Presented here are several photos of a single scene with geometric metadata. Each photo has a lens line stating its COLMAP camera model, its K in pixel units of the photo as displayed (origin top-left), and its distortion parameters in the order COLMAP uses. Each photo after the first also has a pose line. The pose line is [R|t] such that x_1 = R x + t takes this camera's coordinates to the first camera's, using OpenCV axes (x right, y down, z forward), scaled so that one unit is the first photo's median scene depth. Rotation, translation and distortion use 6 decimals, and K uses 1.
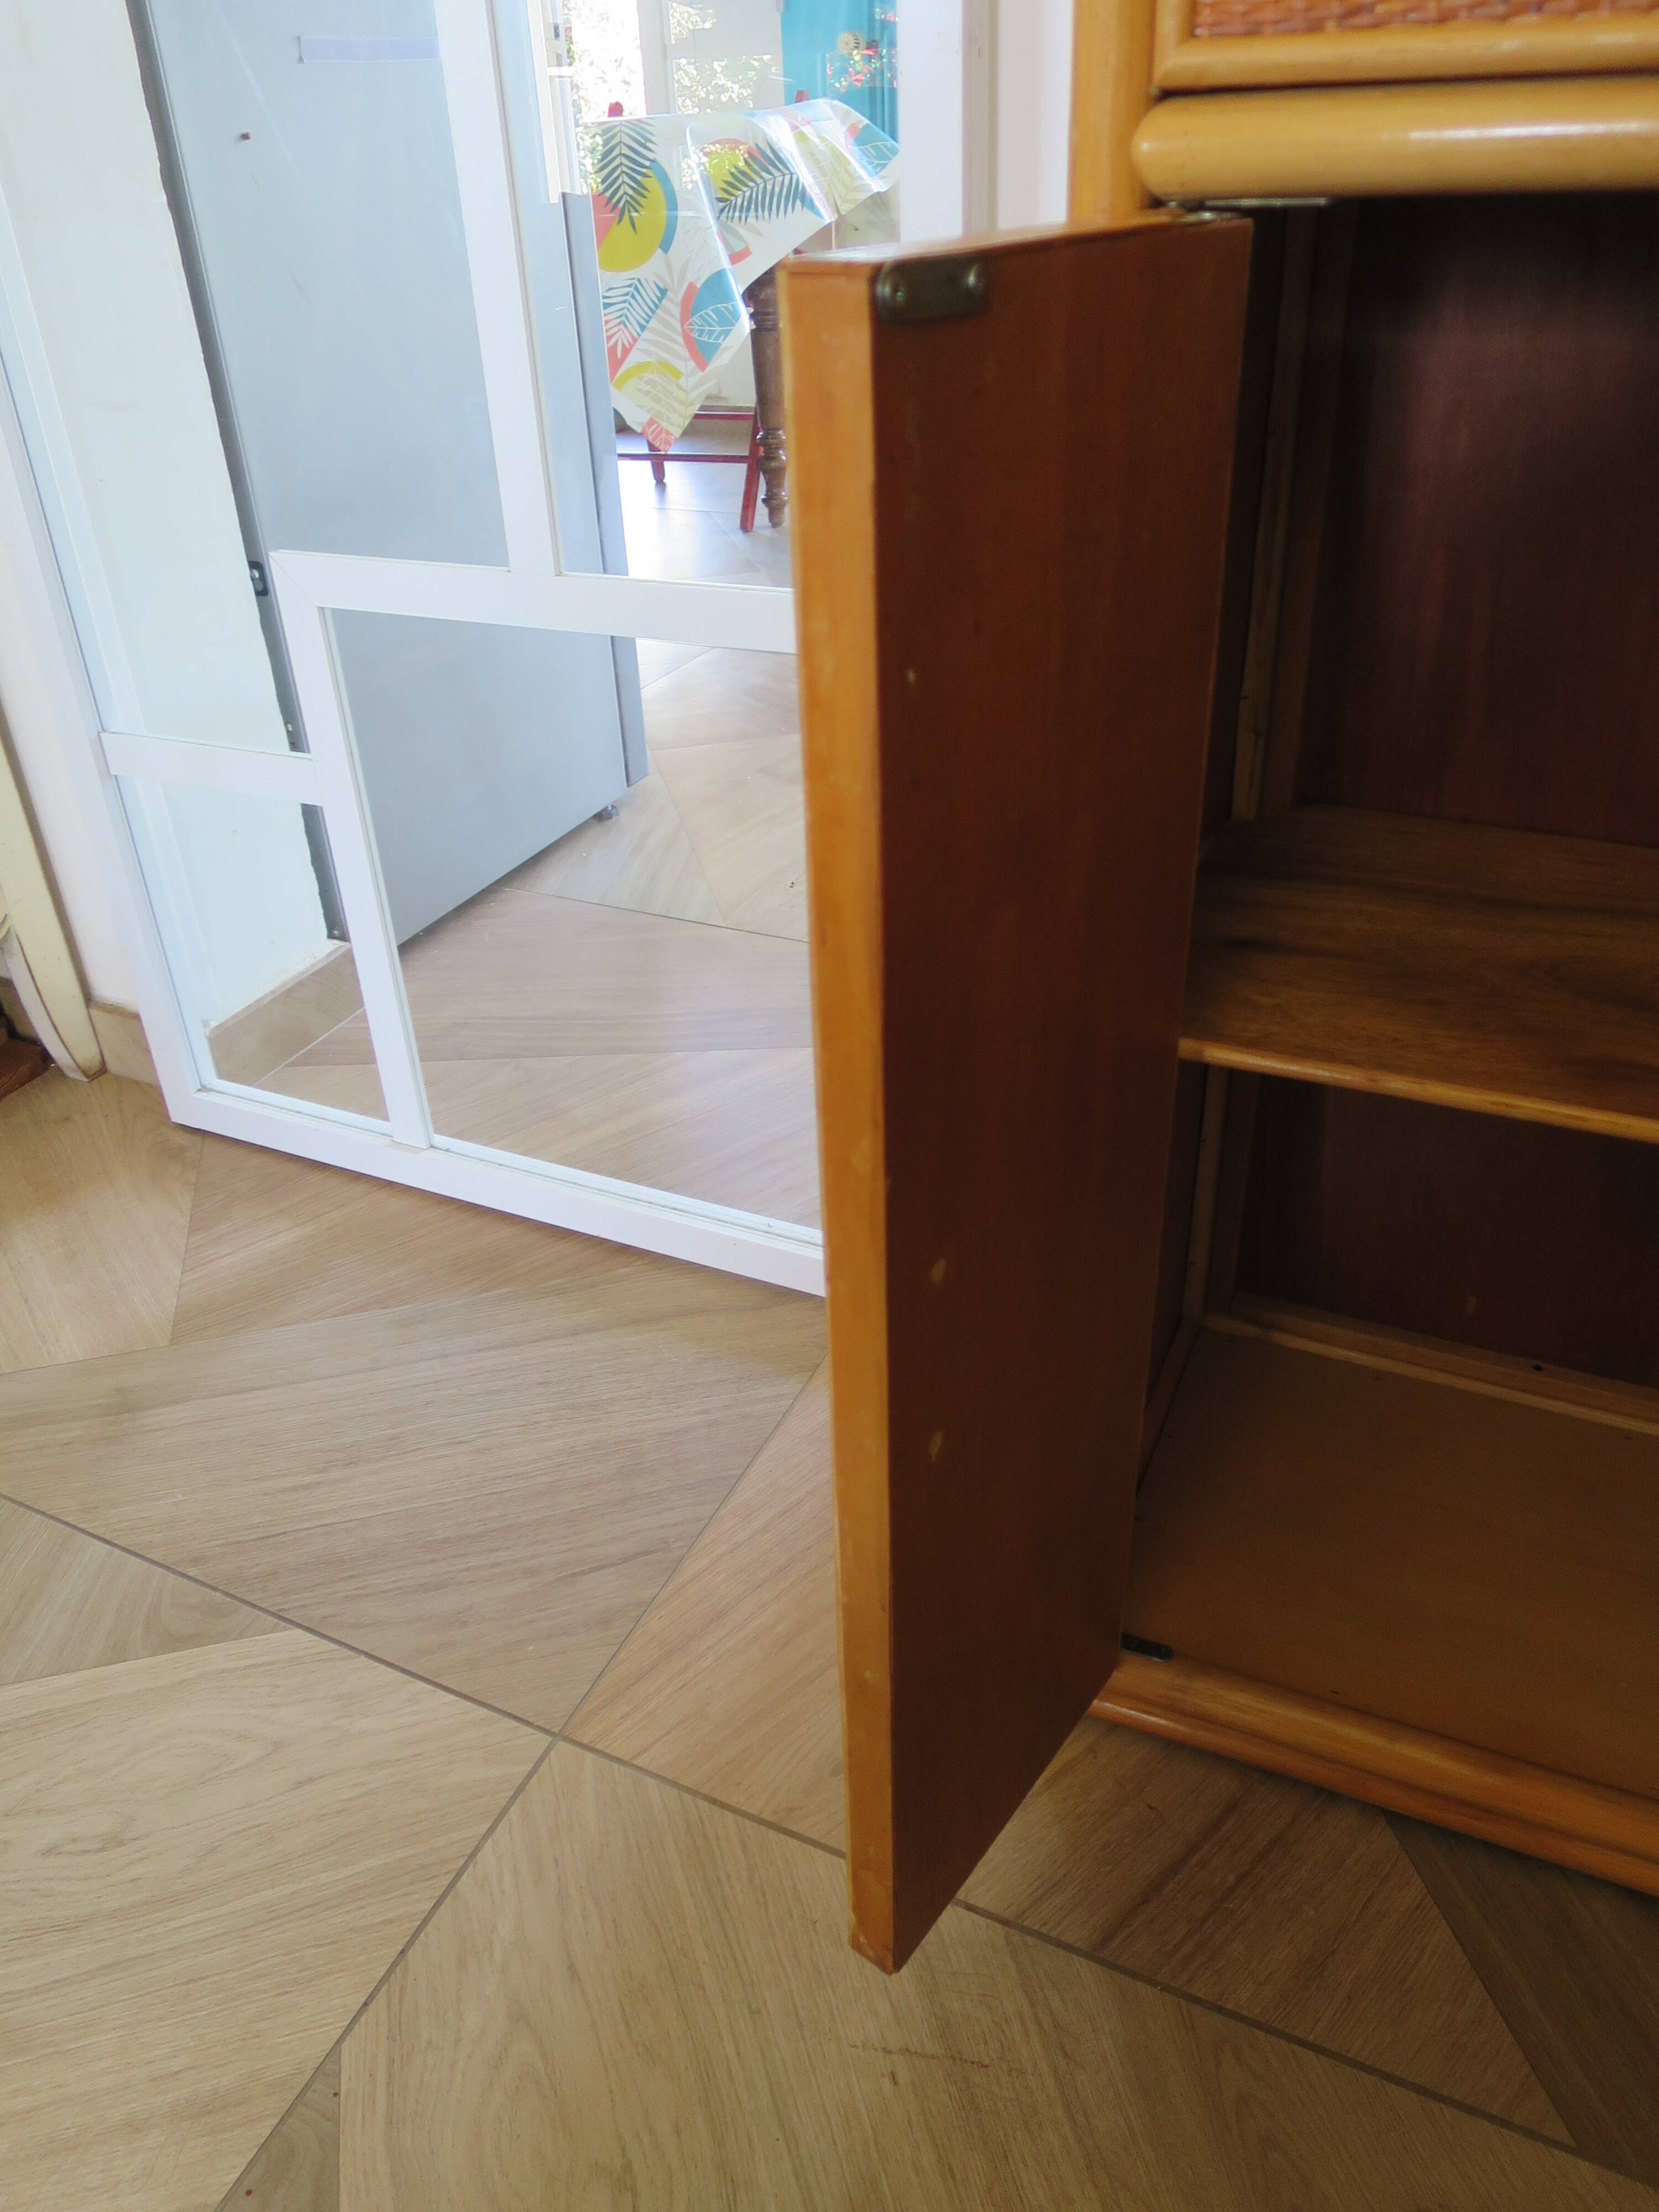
lens RADIAL K [[1593.7, 0, 834.3], [0, 1593.7, 1109.9], [0, 0, 1]] dist [-0.043815, 0.010578]
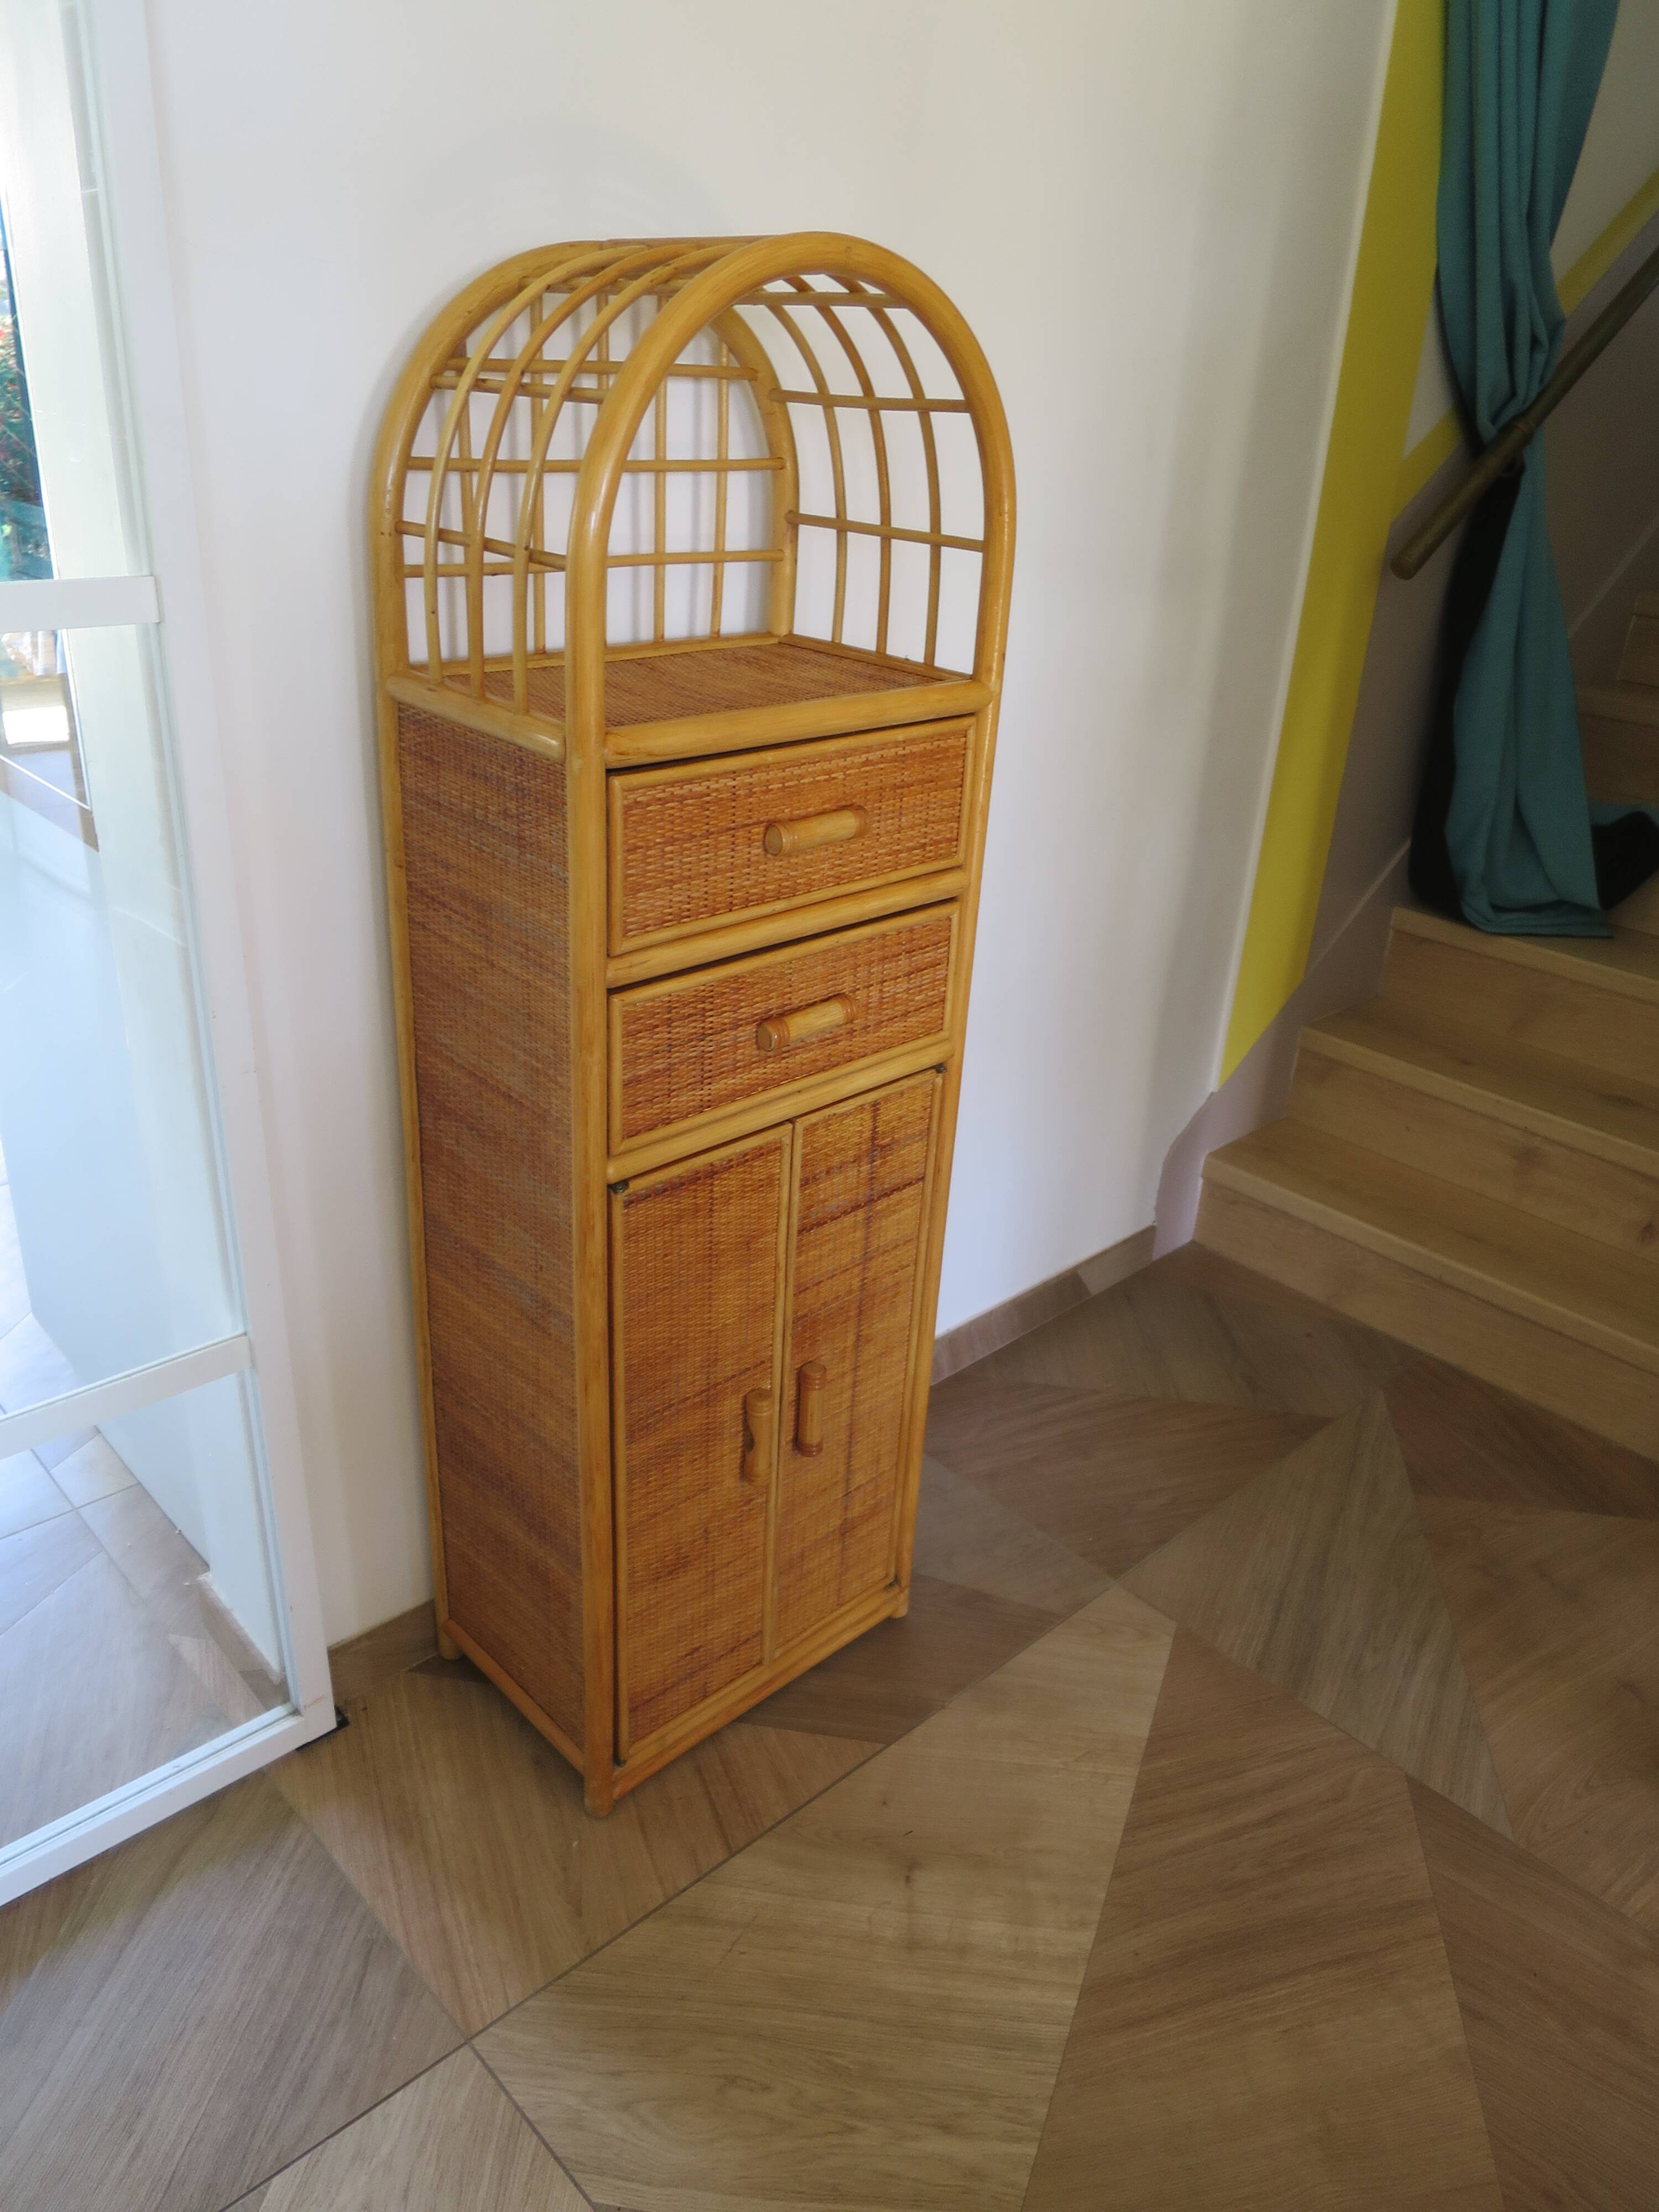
lens RADIAL K [[1593.7, 0, 830.9], [0, 1593.7, 1108.3], [0, 0, 1]] dist [-0.043815, 0.010578]
pose [[0.364933, -0.342948, 0.865569, -1.180981], [0.438758, 0.883327, 0.164999, -0.585219], [-0.821167, 0.319562, 0.472826, -0.387186]]
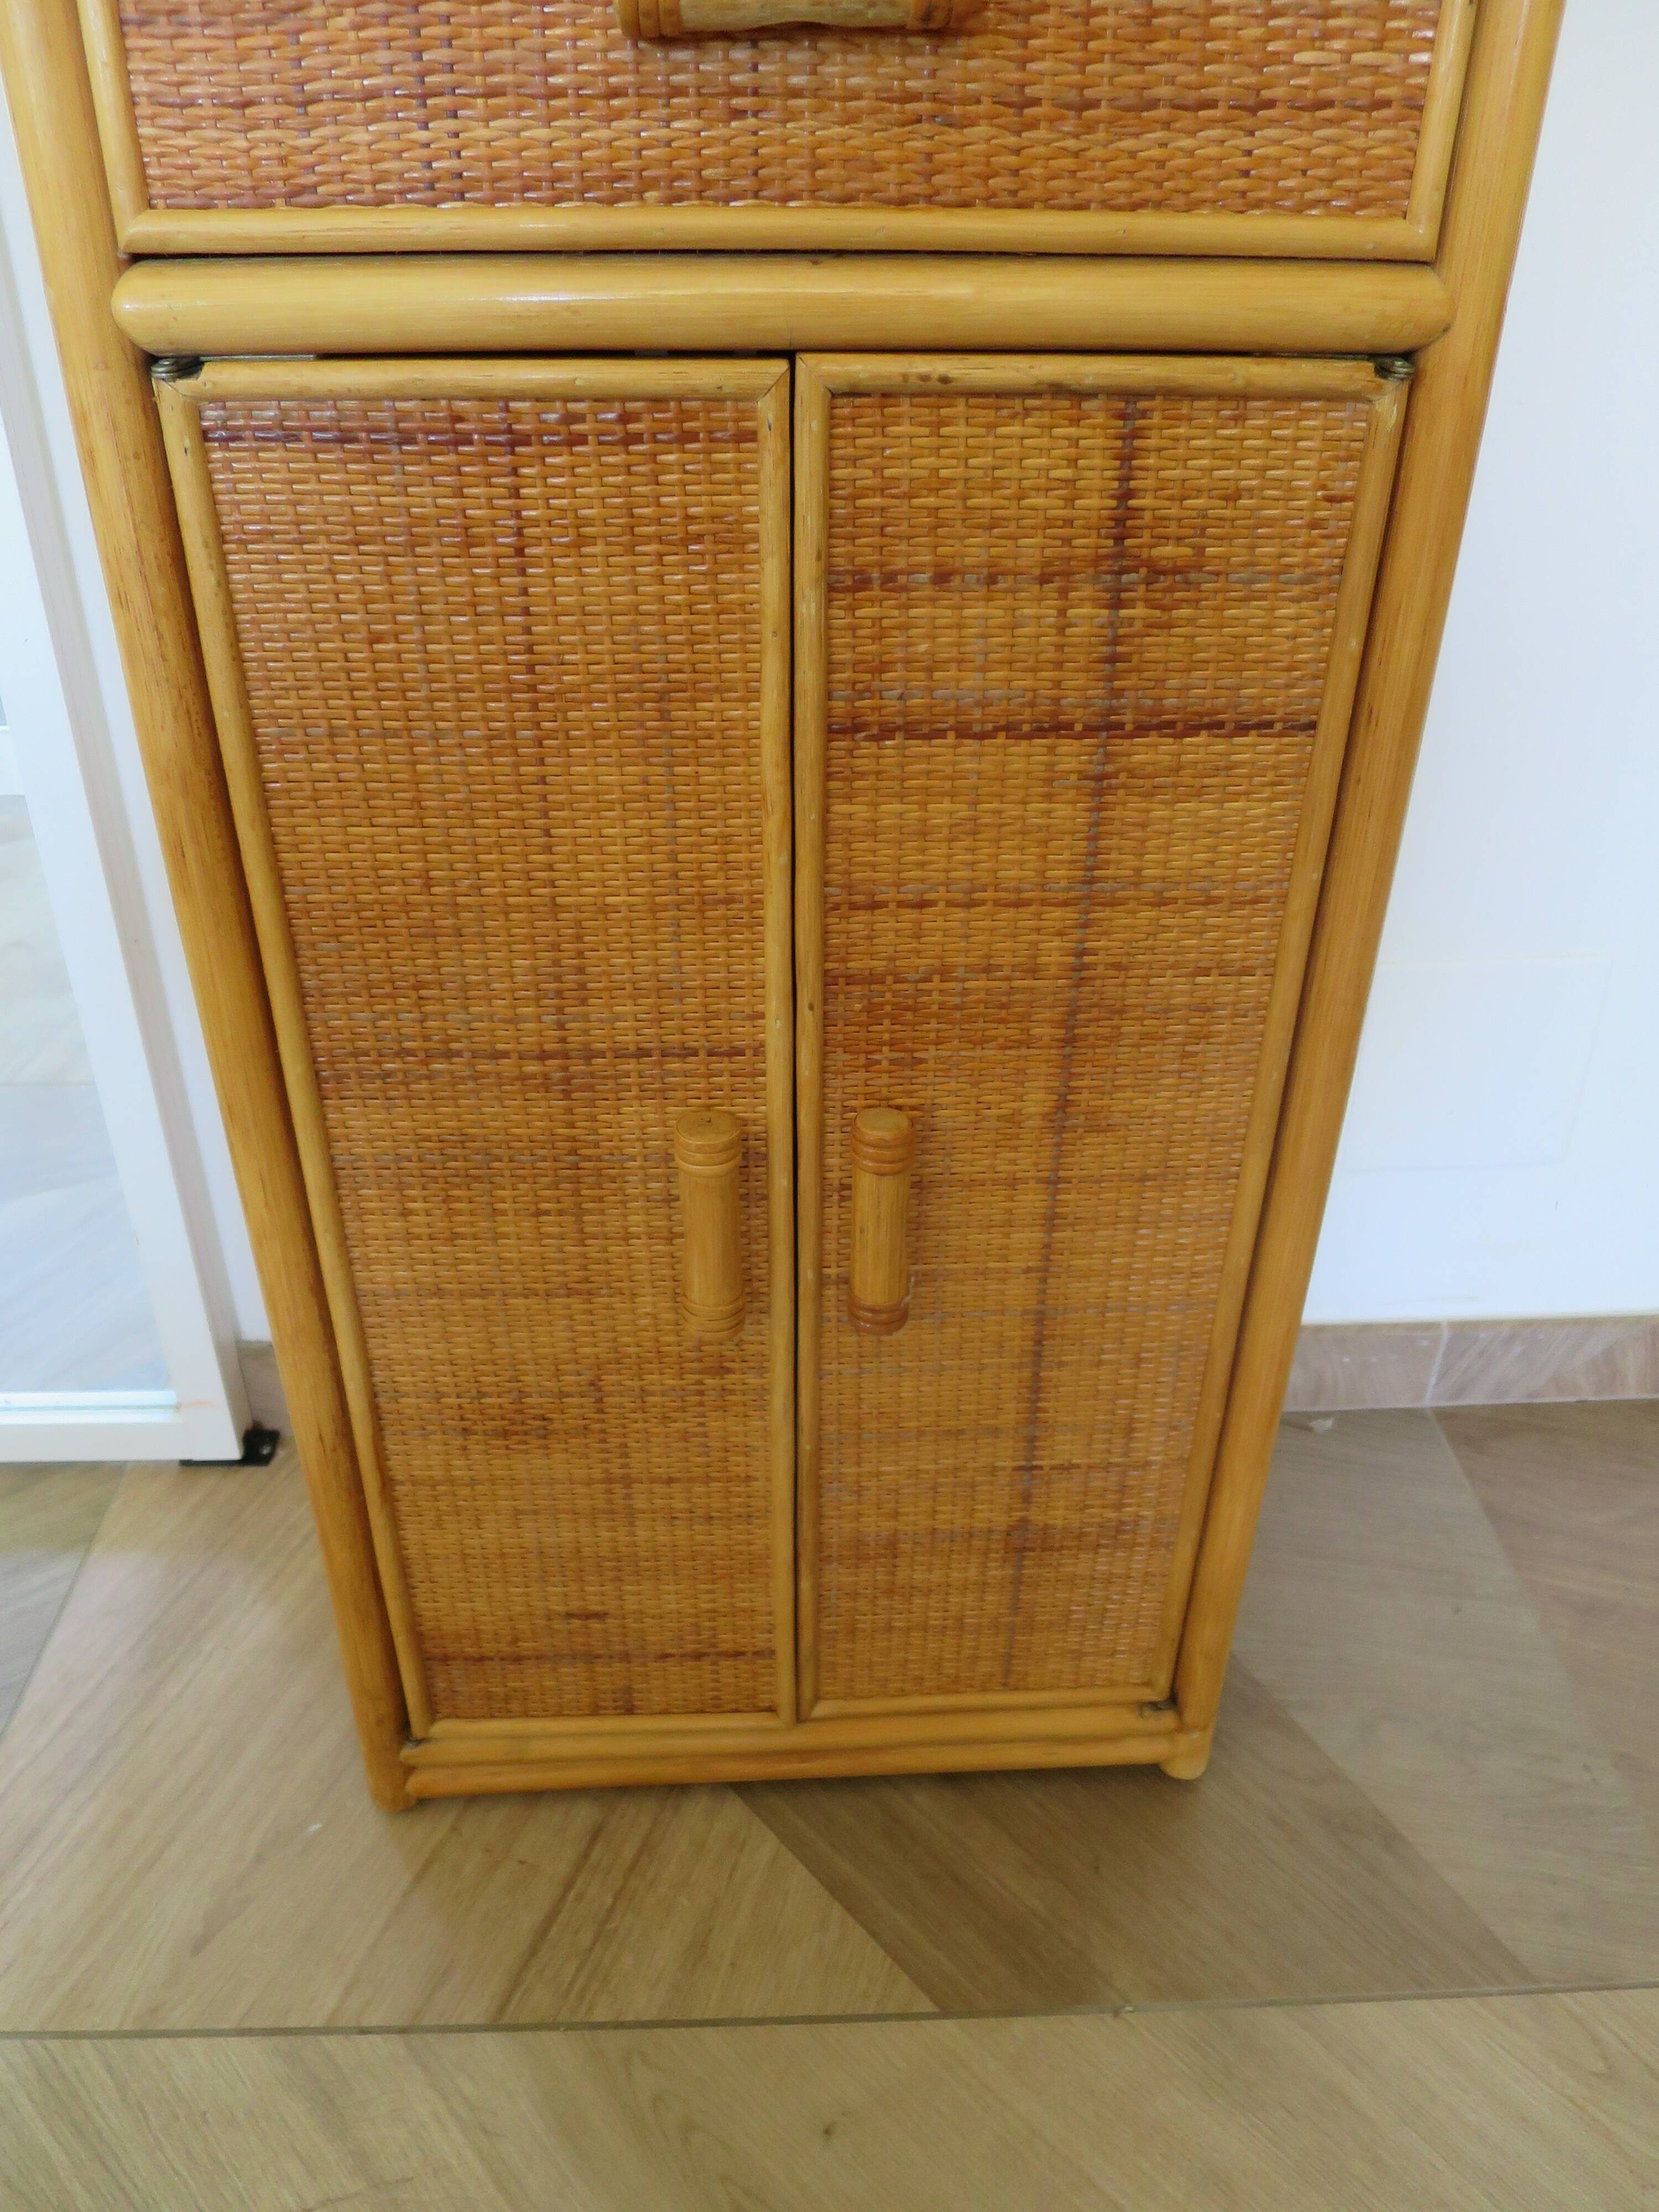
lens RADIAL K [[1593.7, 0, 830.0], [0, 1593.7, 1107.8], [0, 0, 1]] dist [-0.043815, 0.010578]
pose [[0.884842, -0.195333, 0.422965, 0.040890], [0.208599, 0.977883, 0.015215, -0.011586], [-0.416582, 0.074767, 0.906018, -0.049118]]
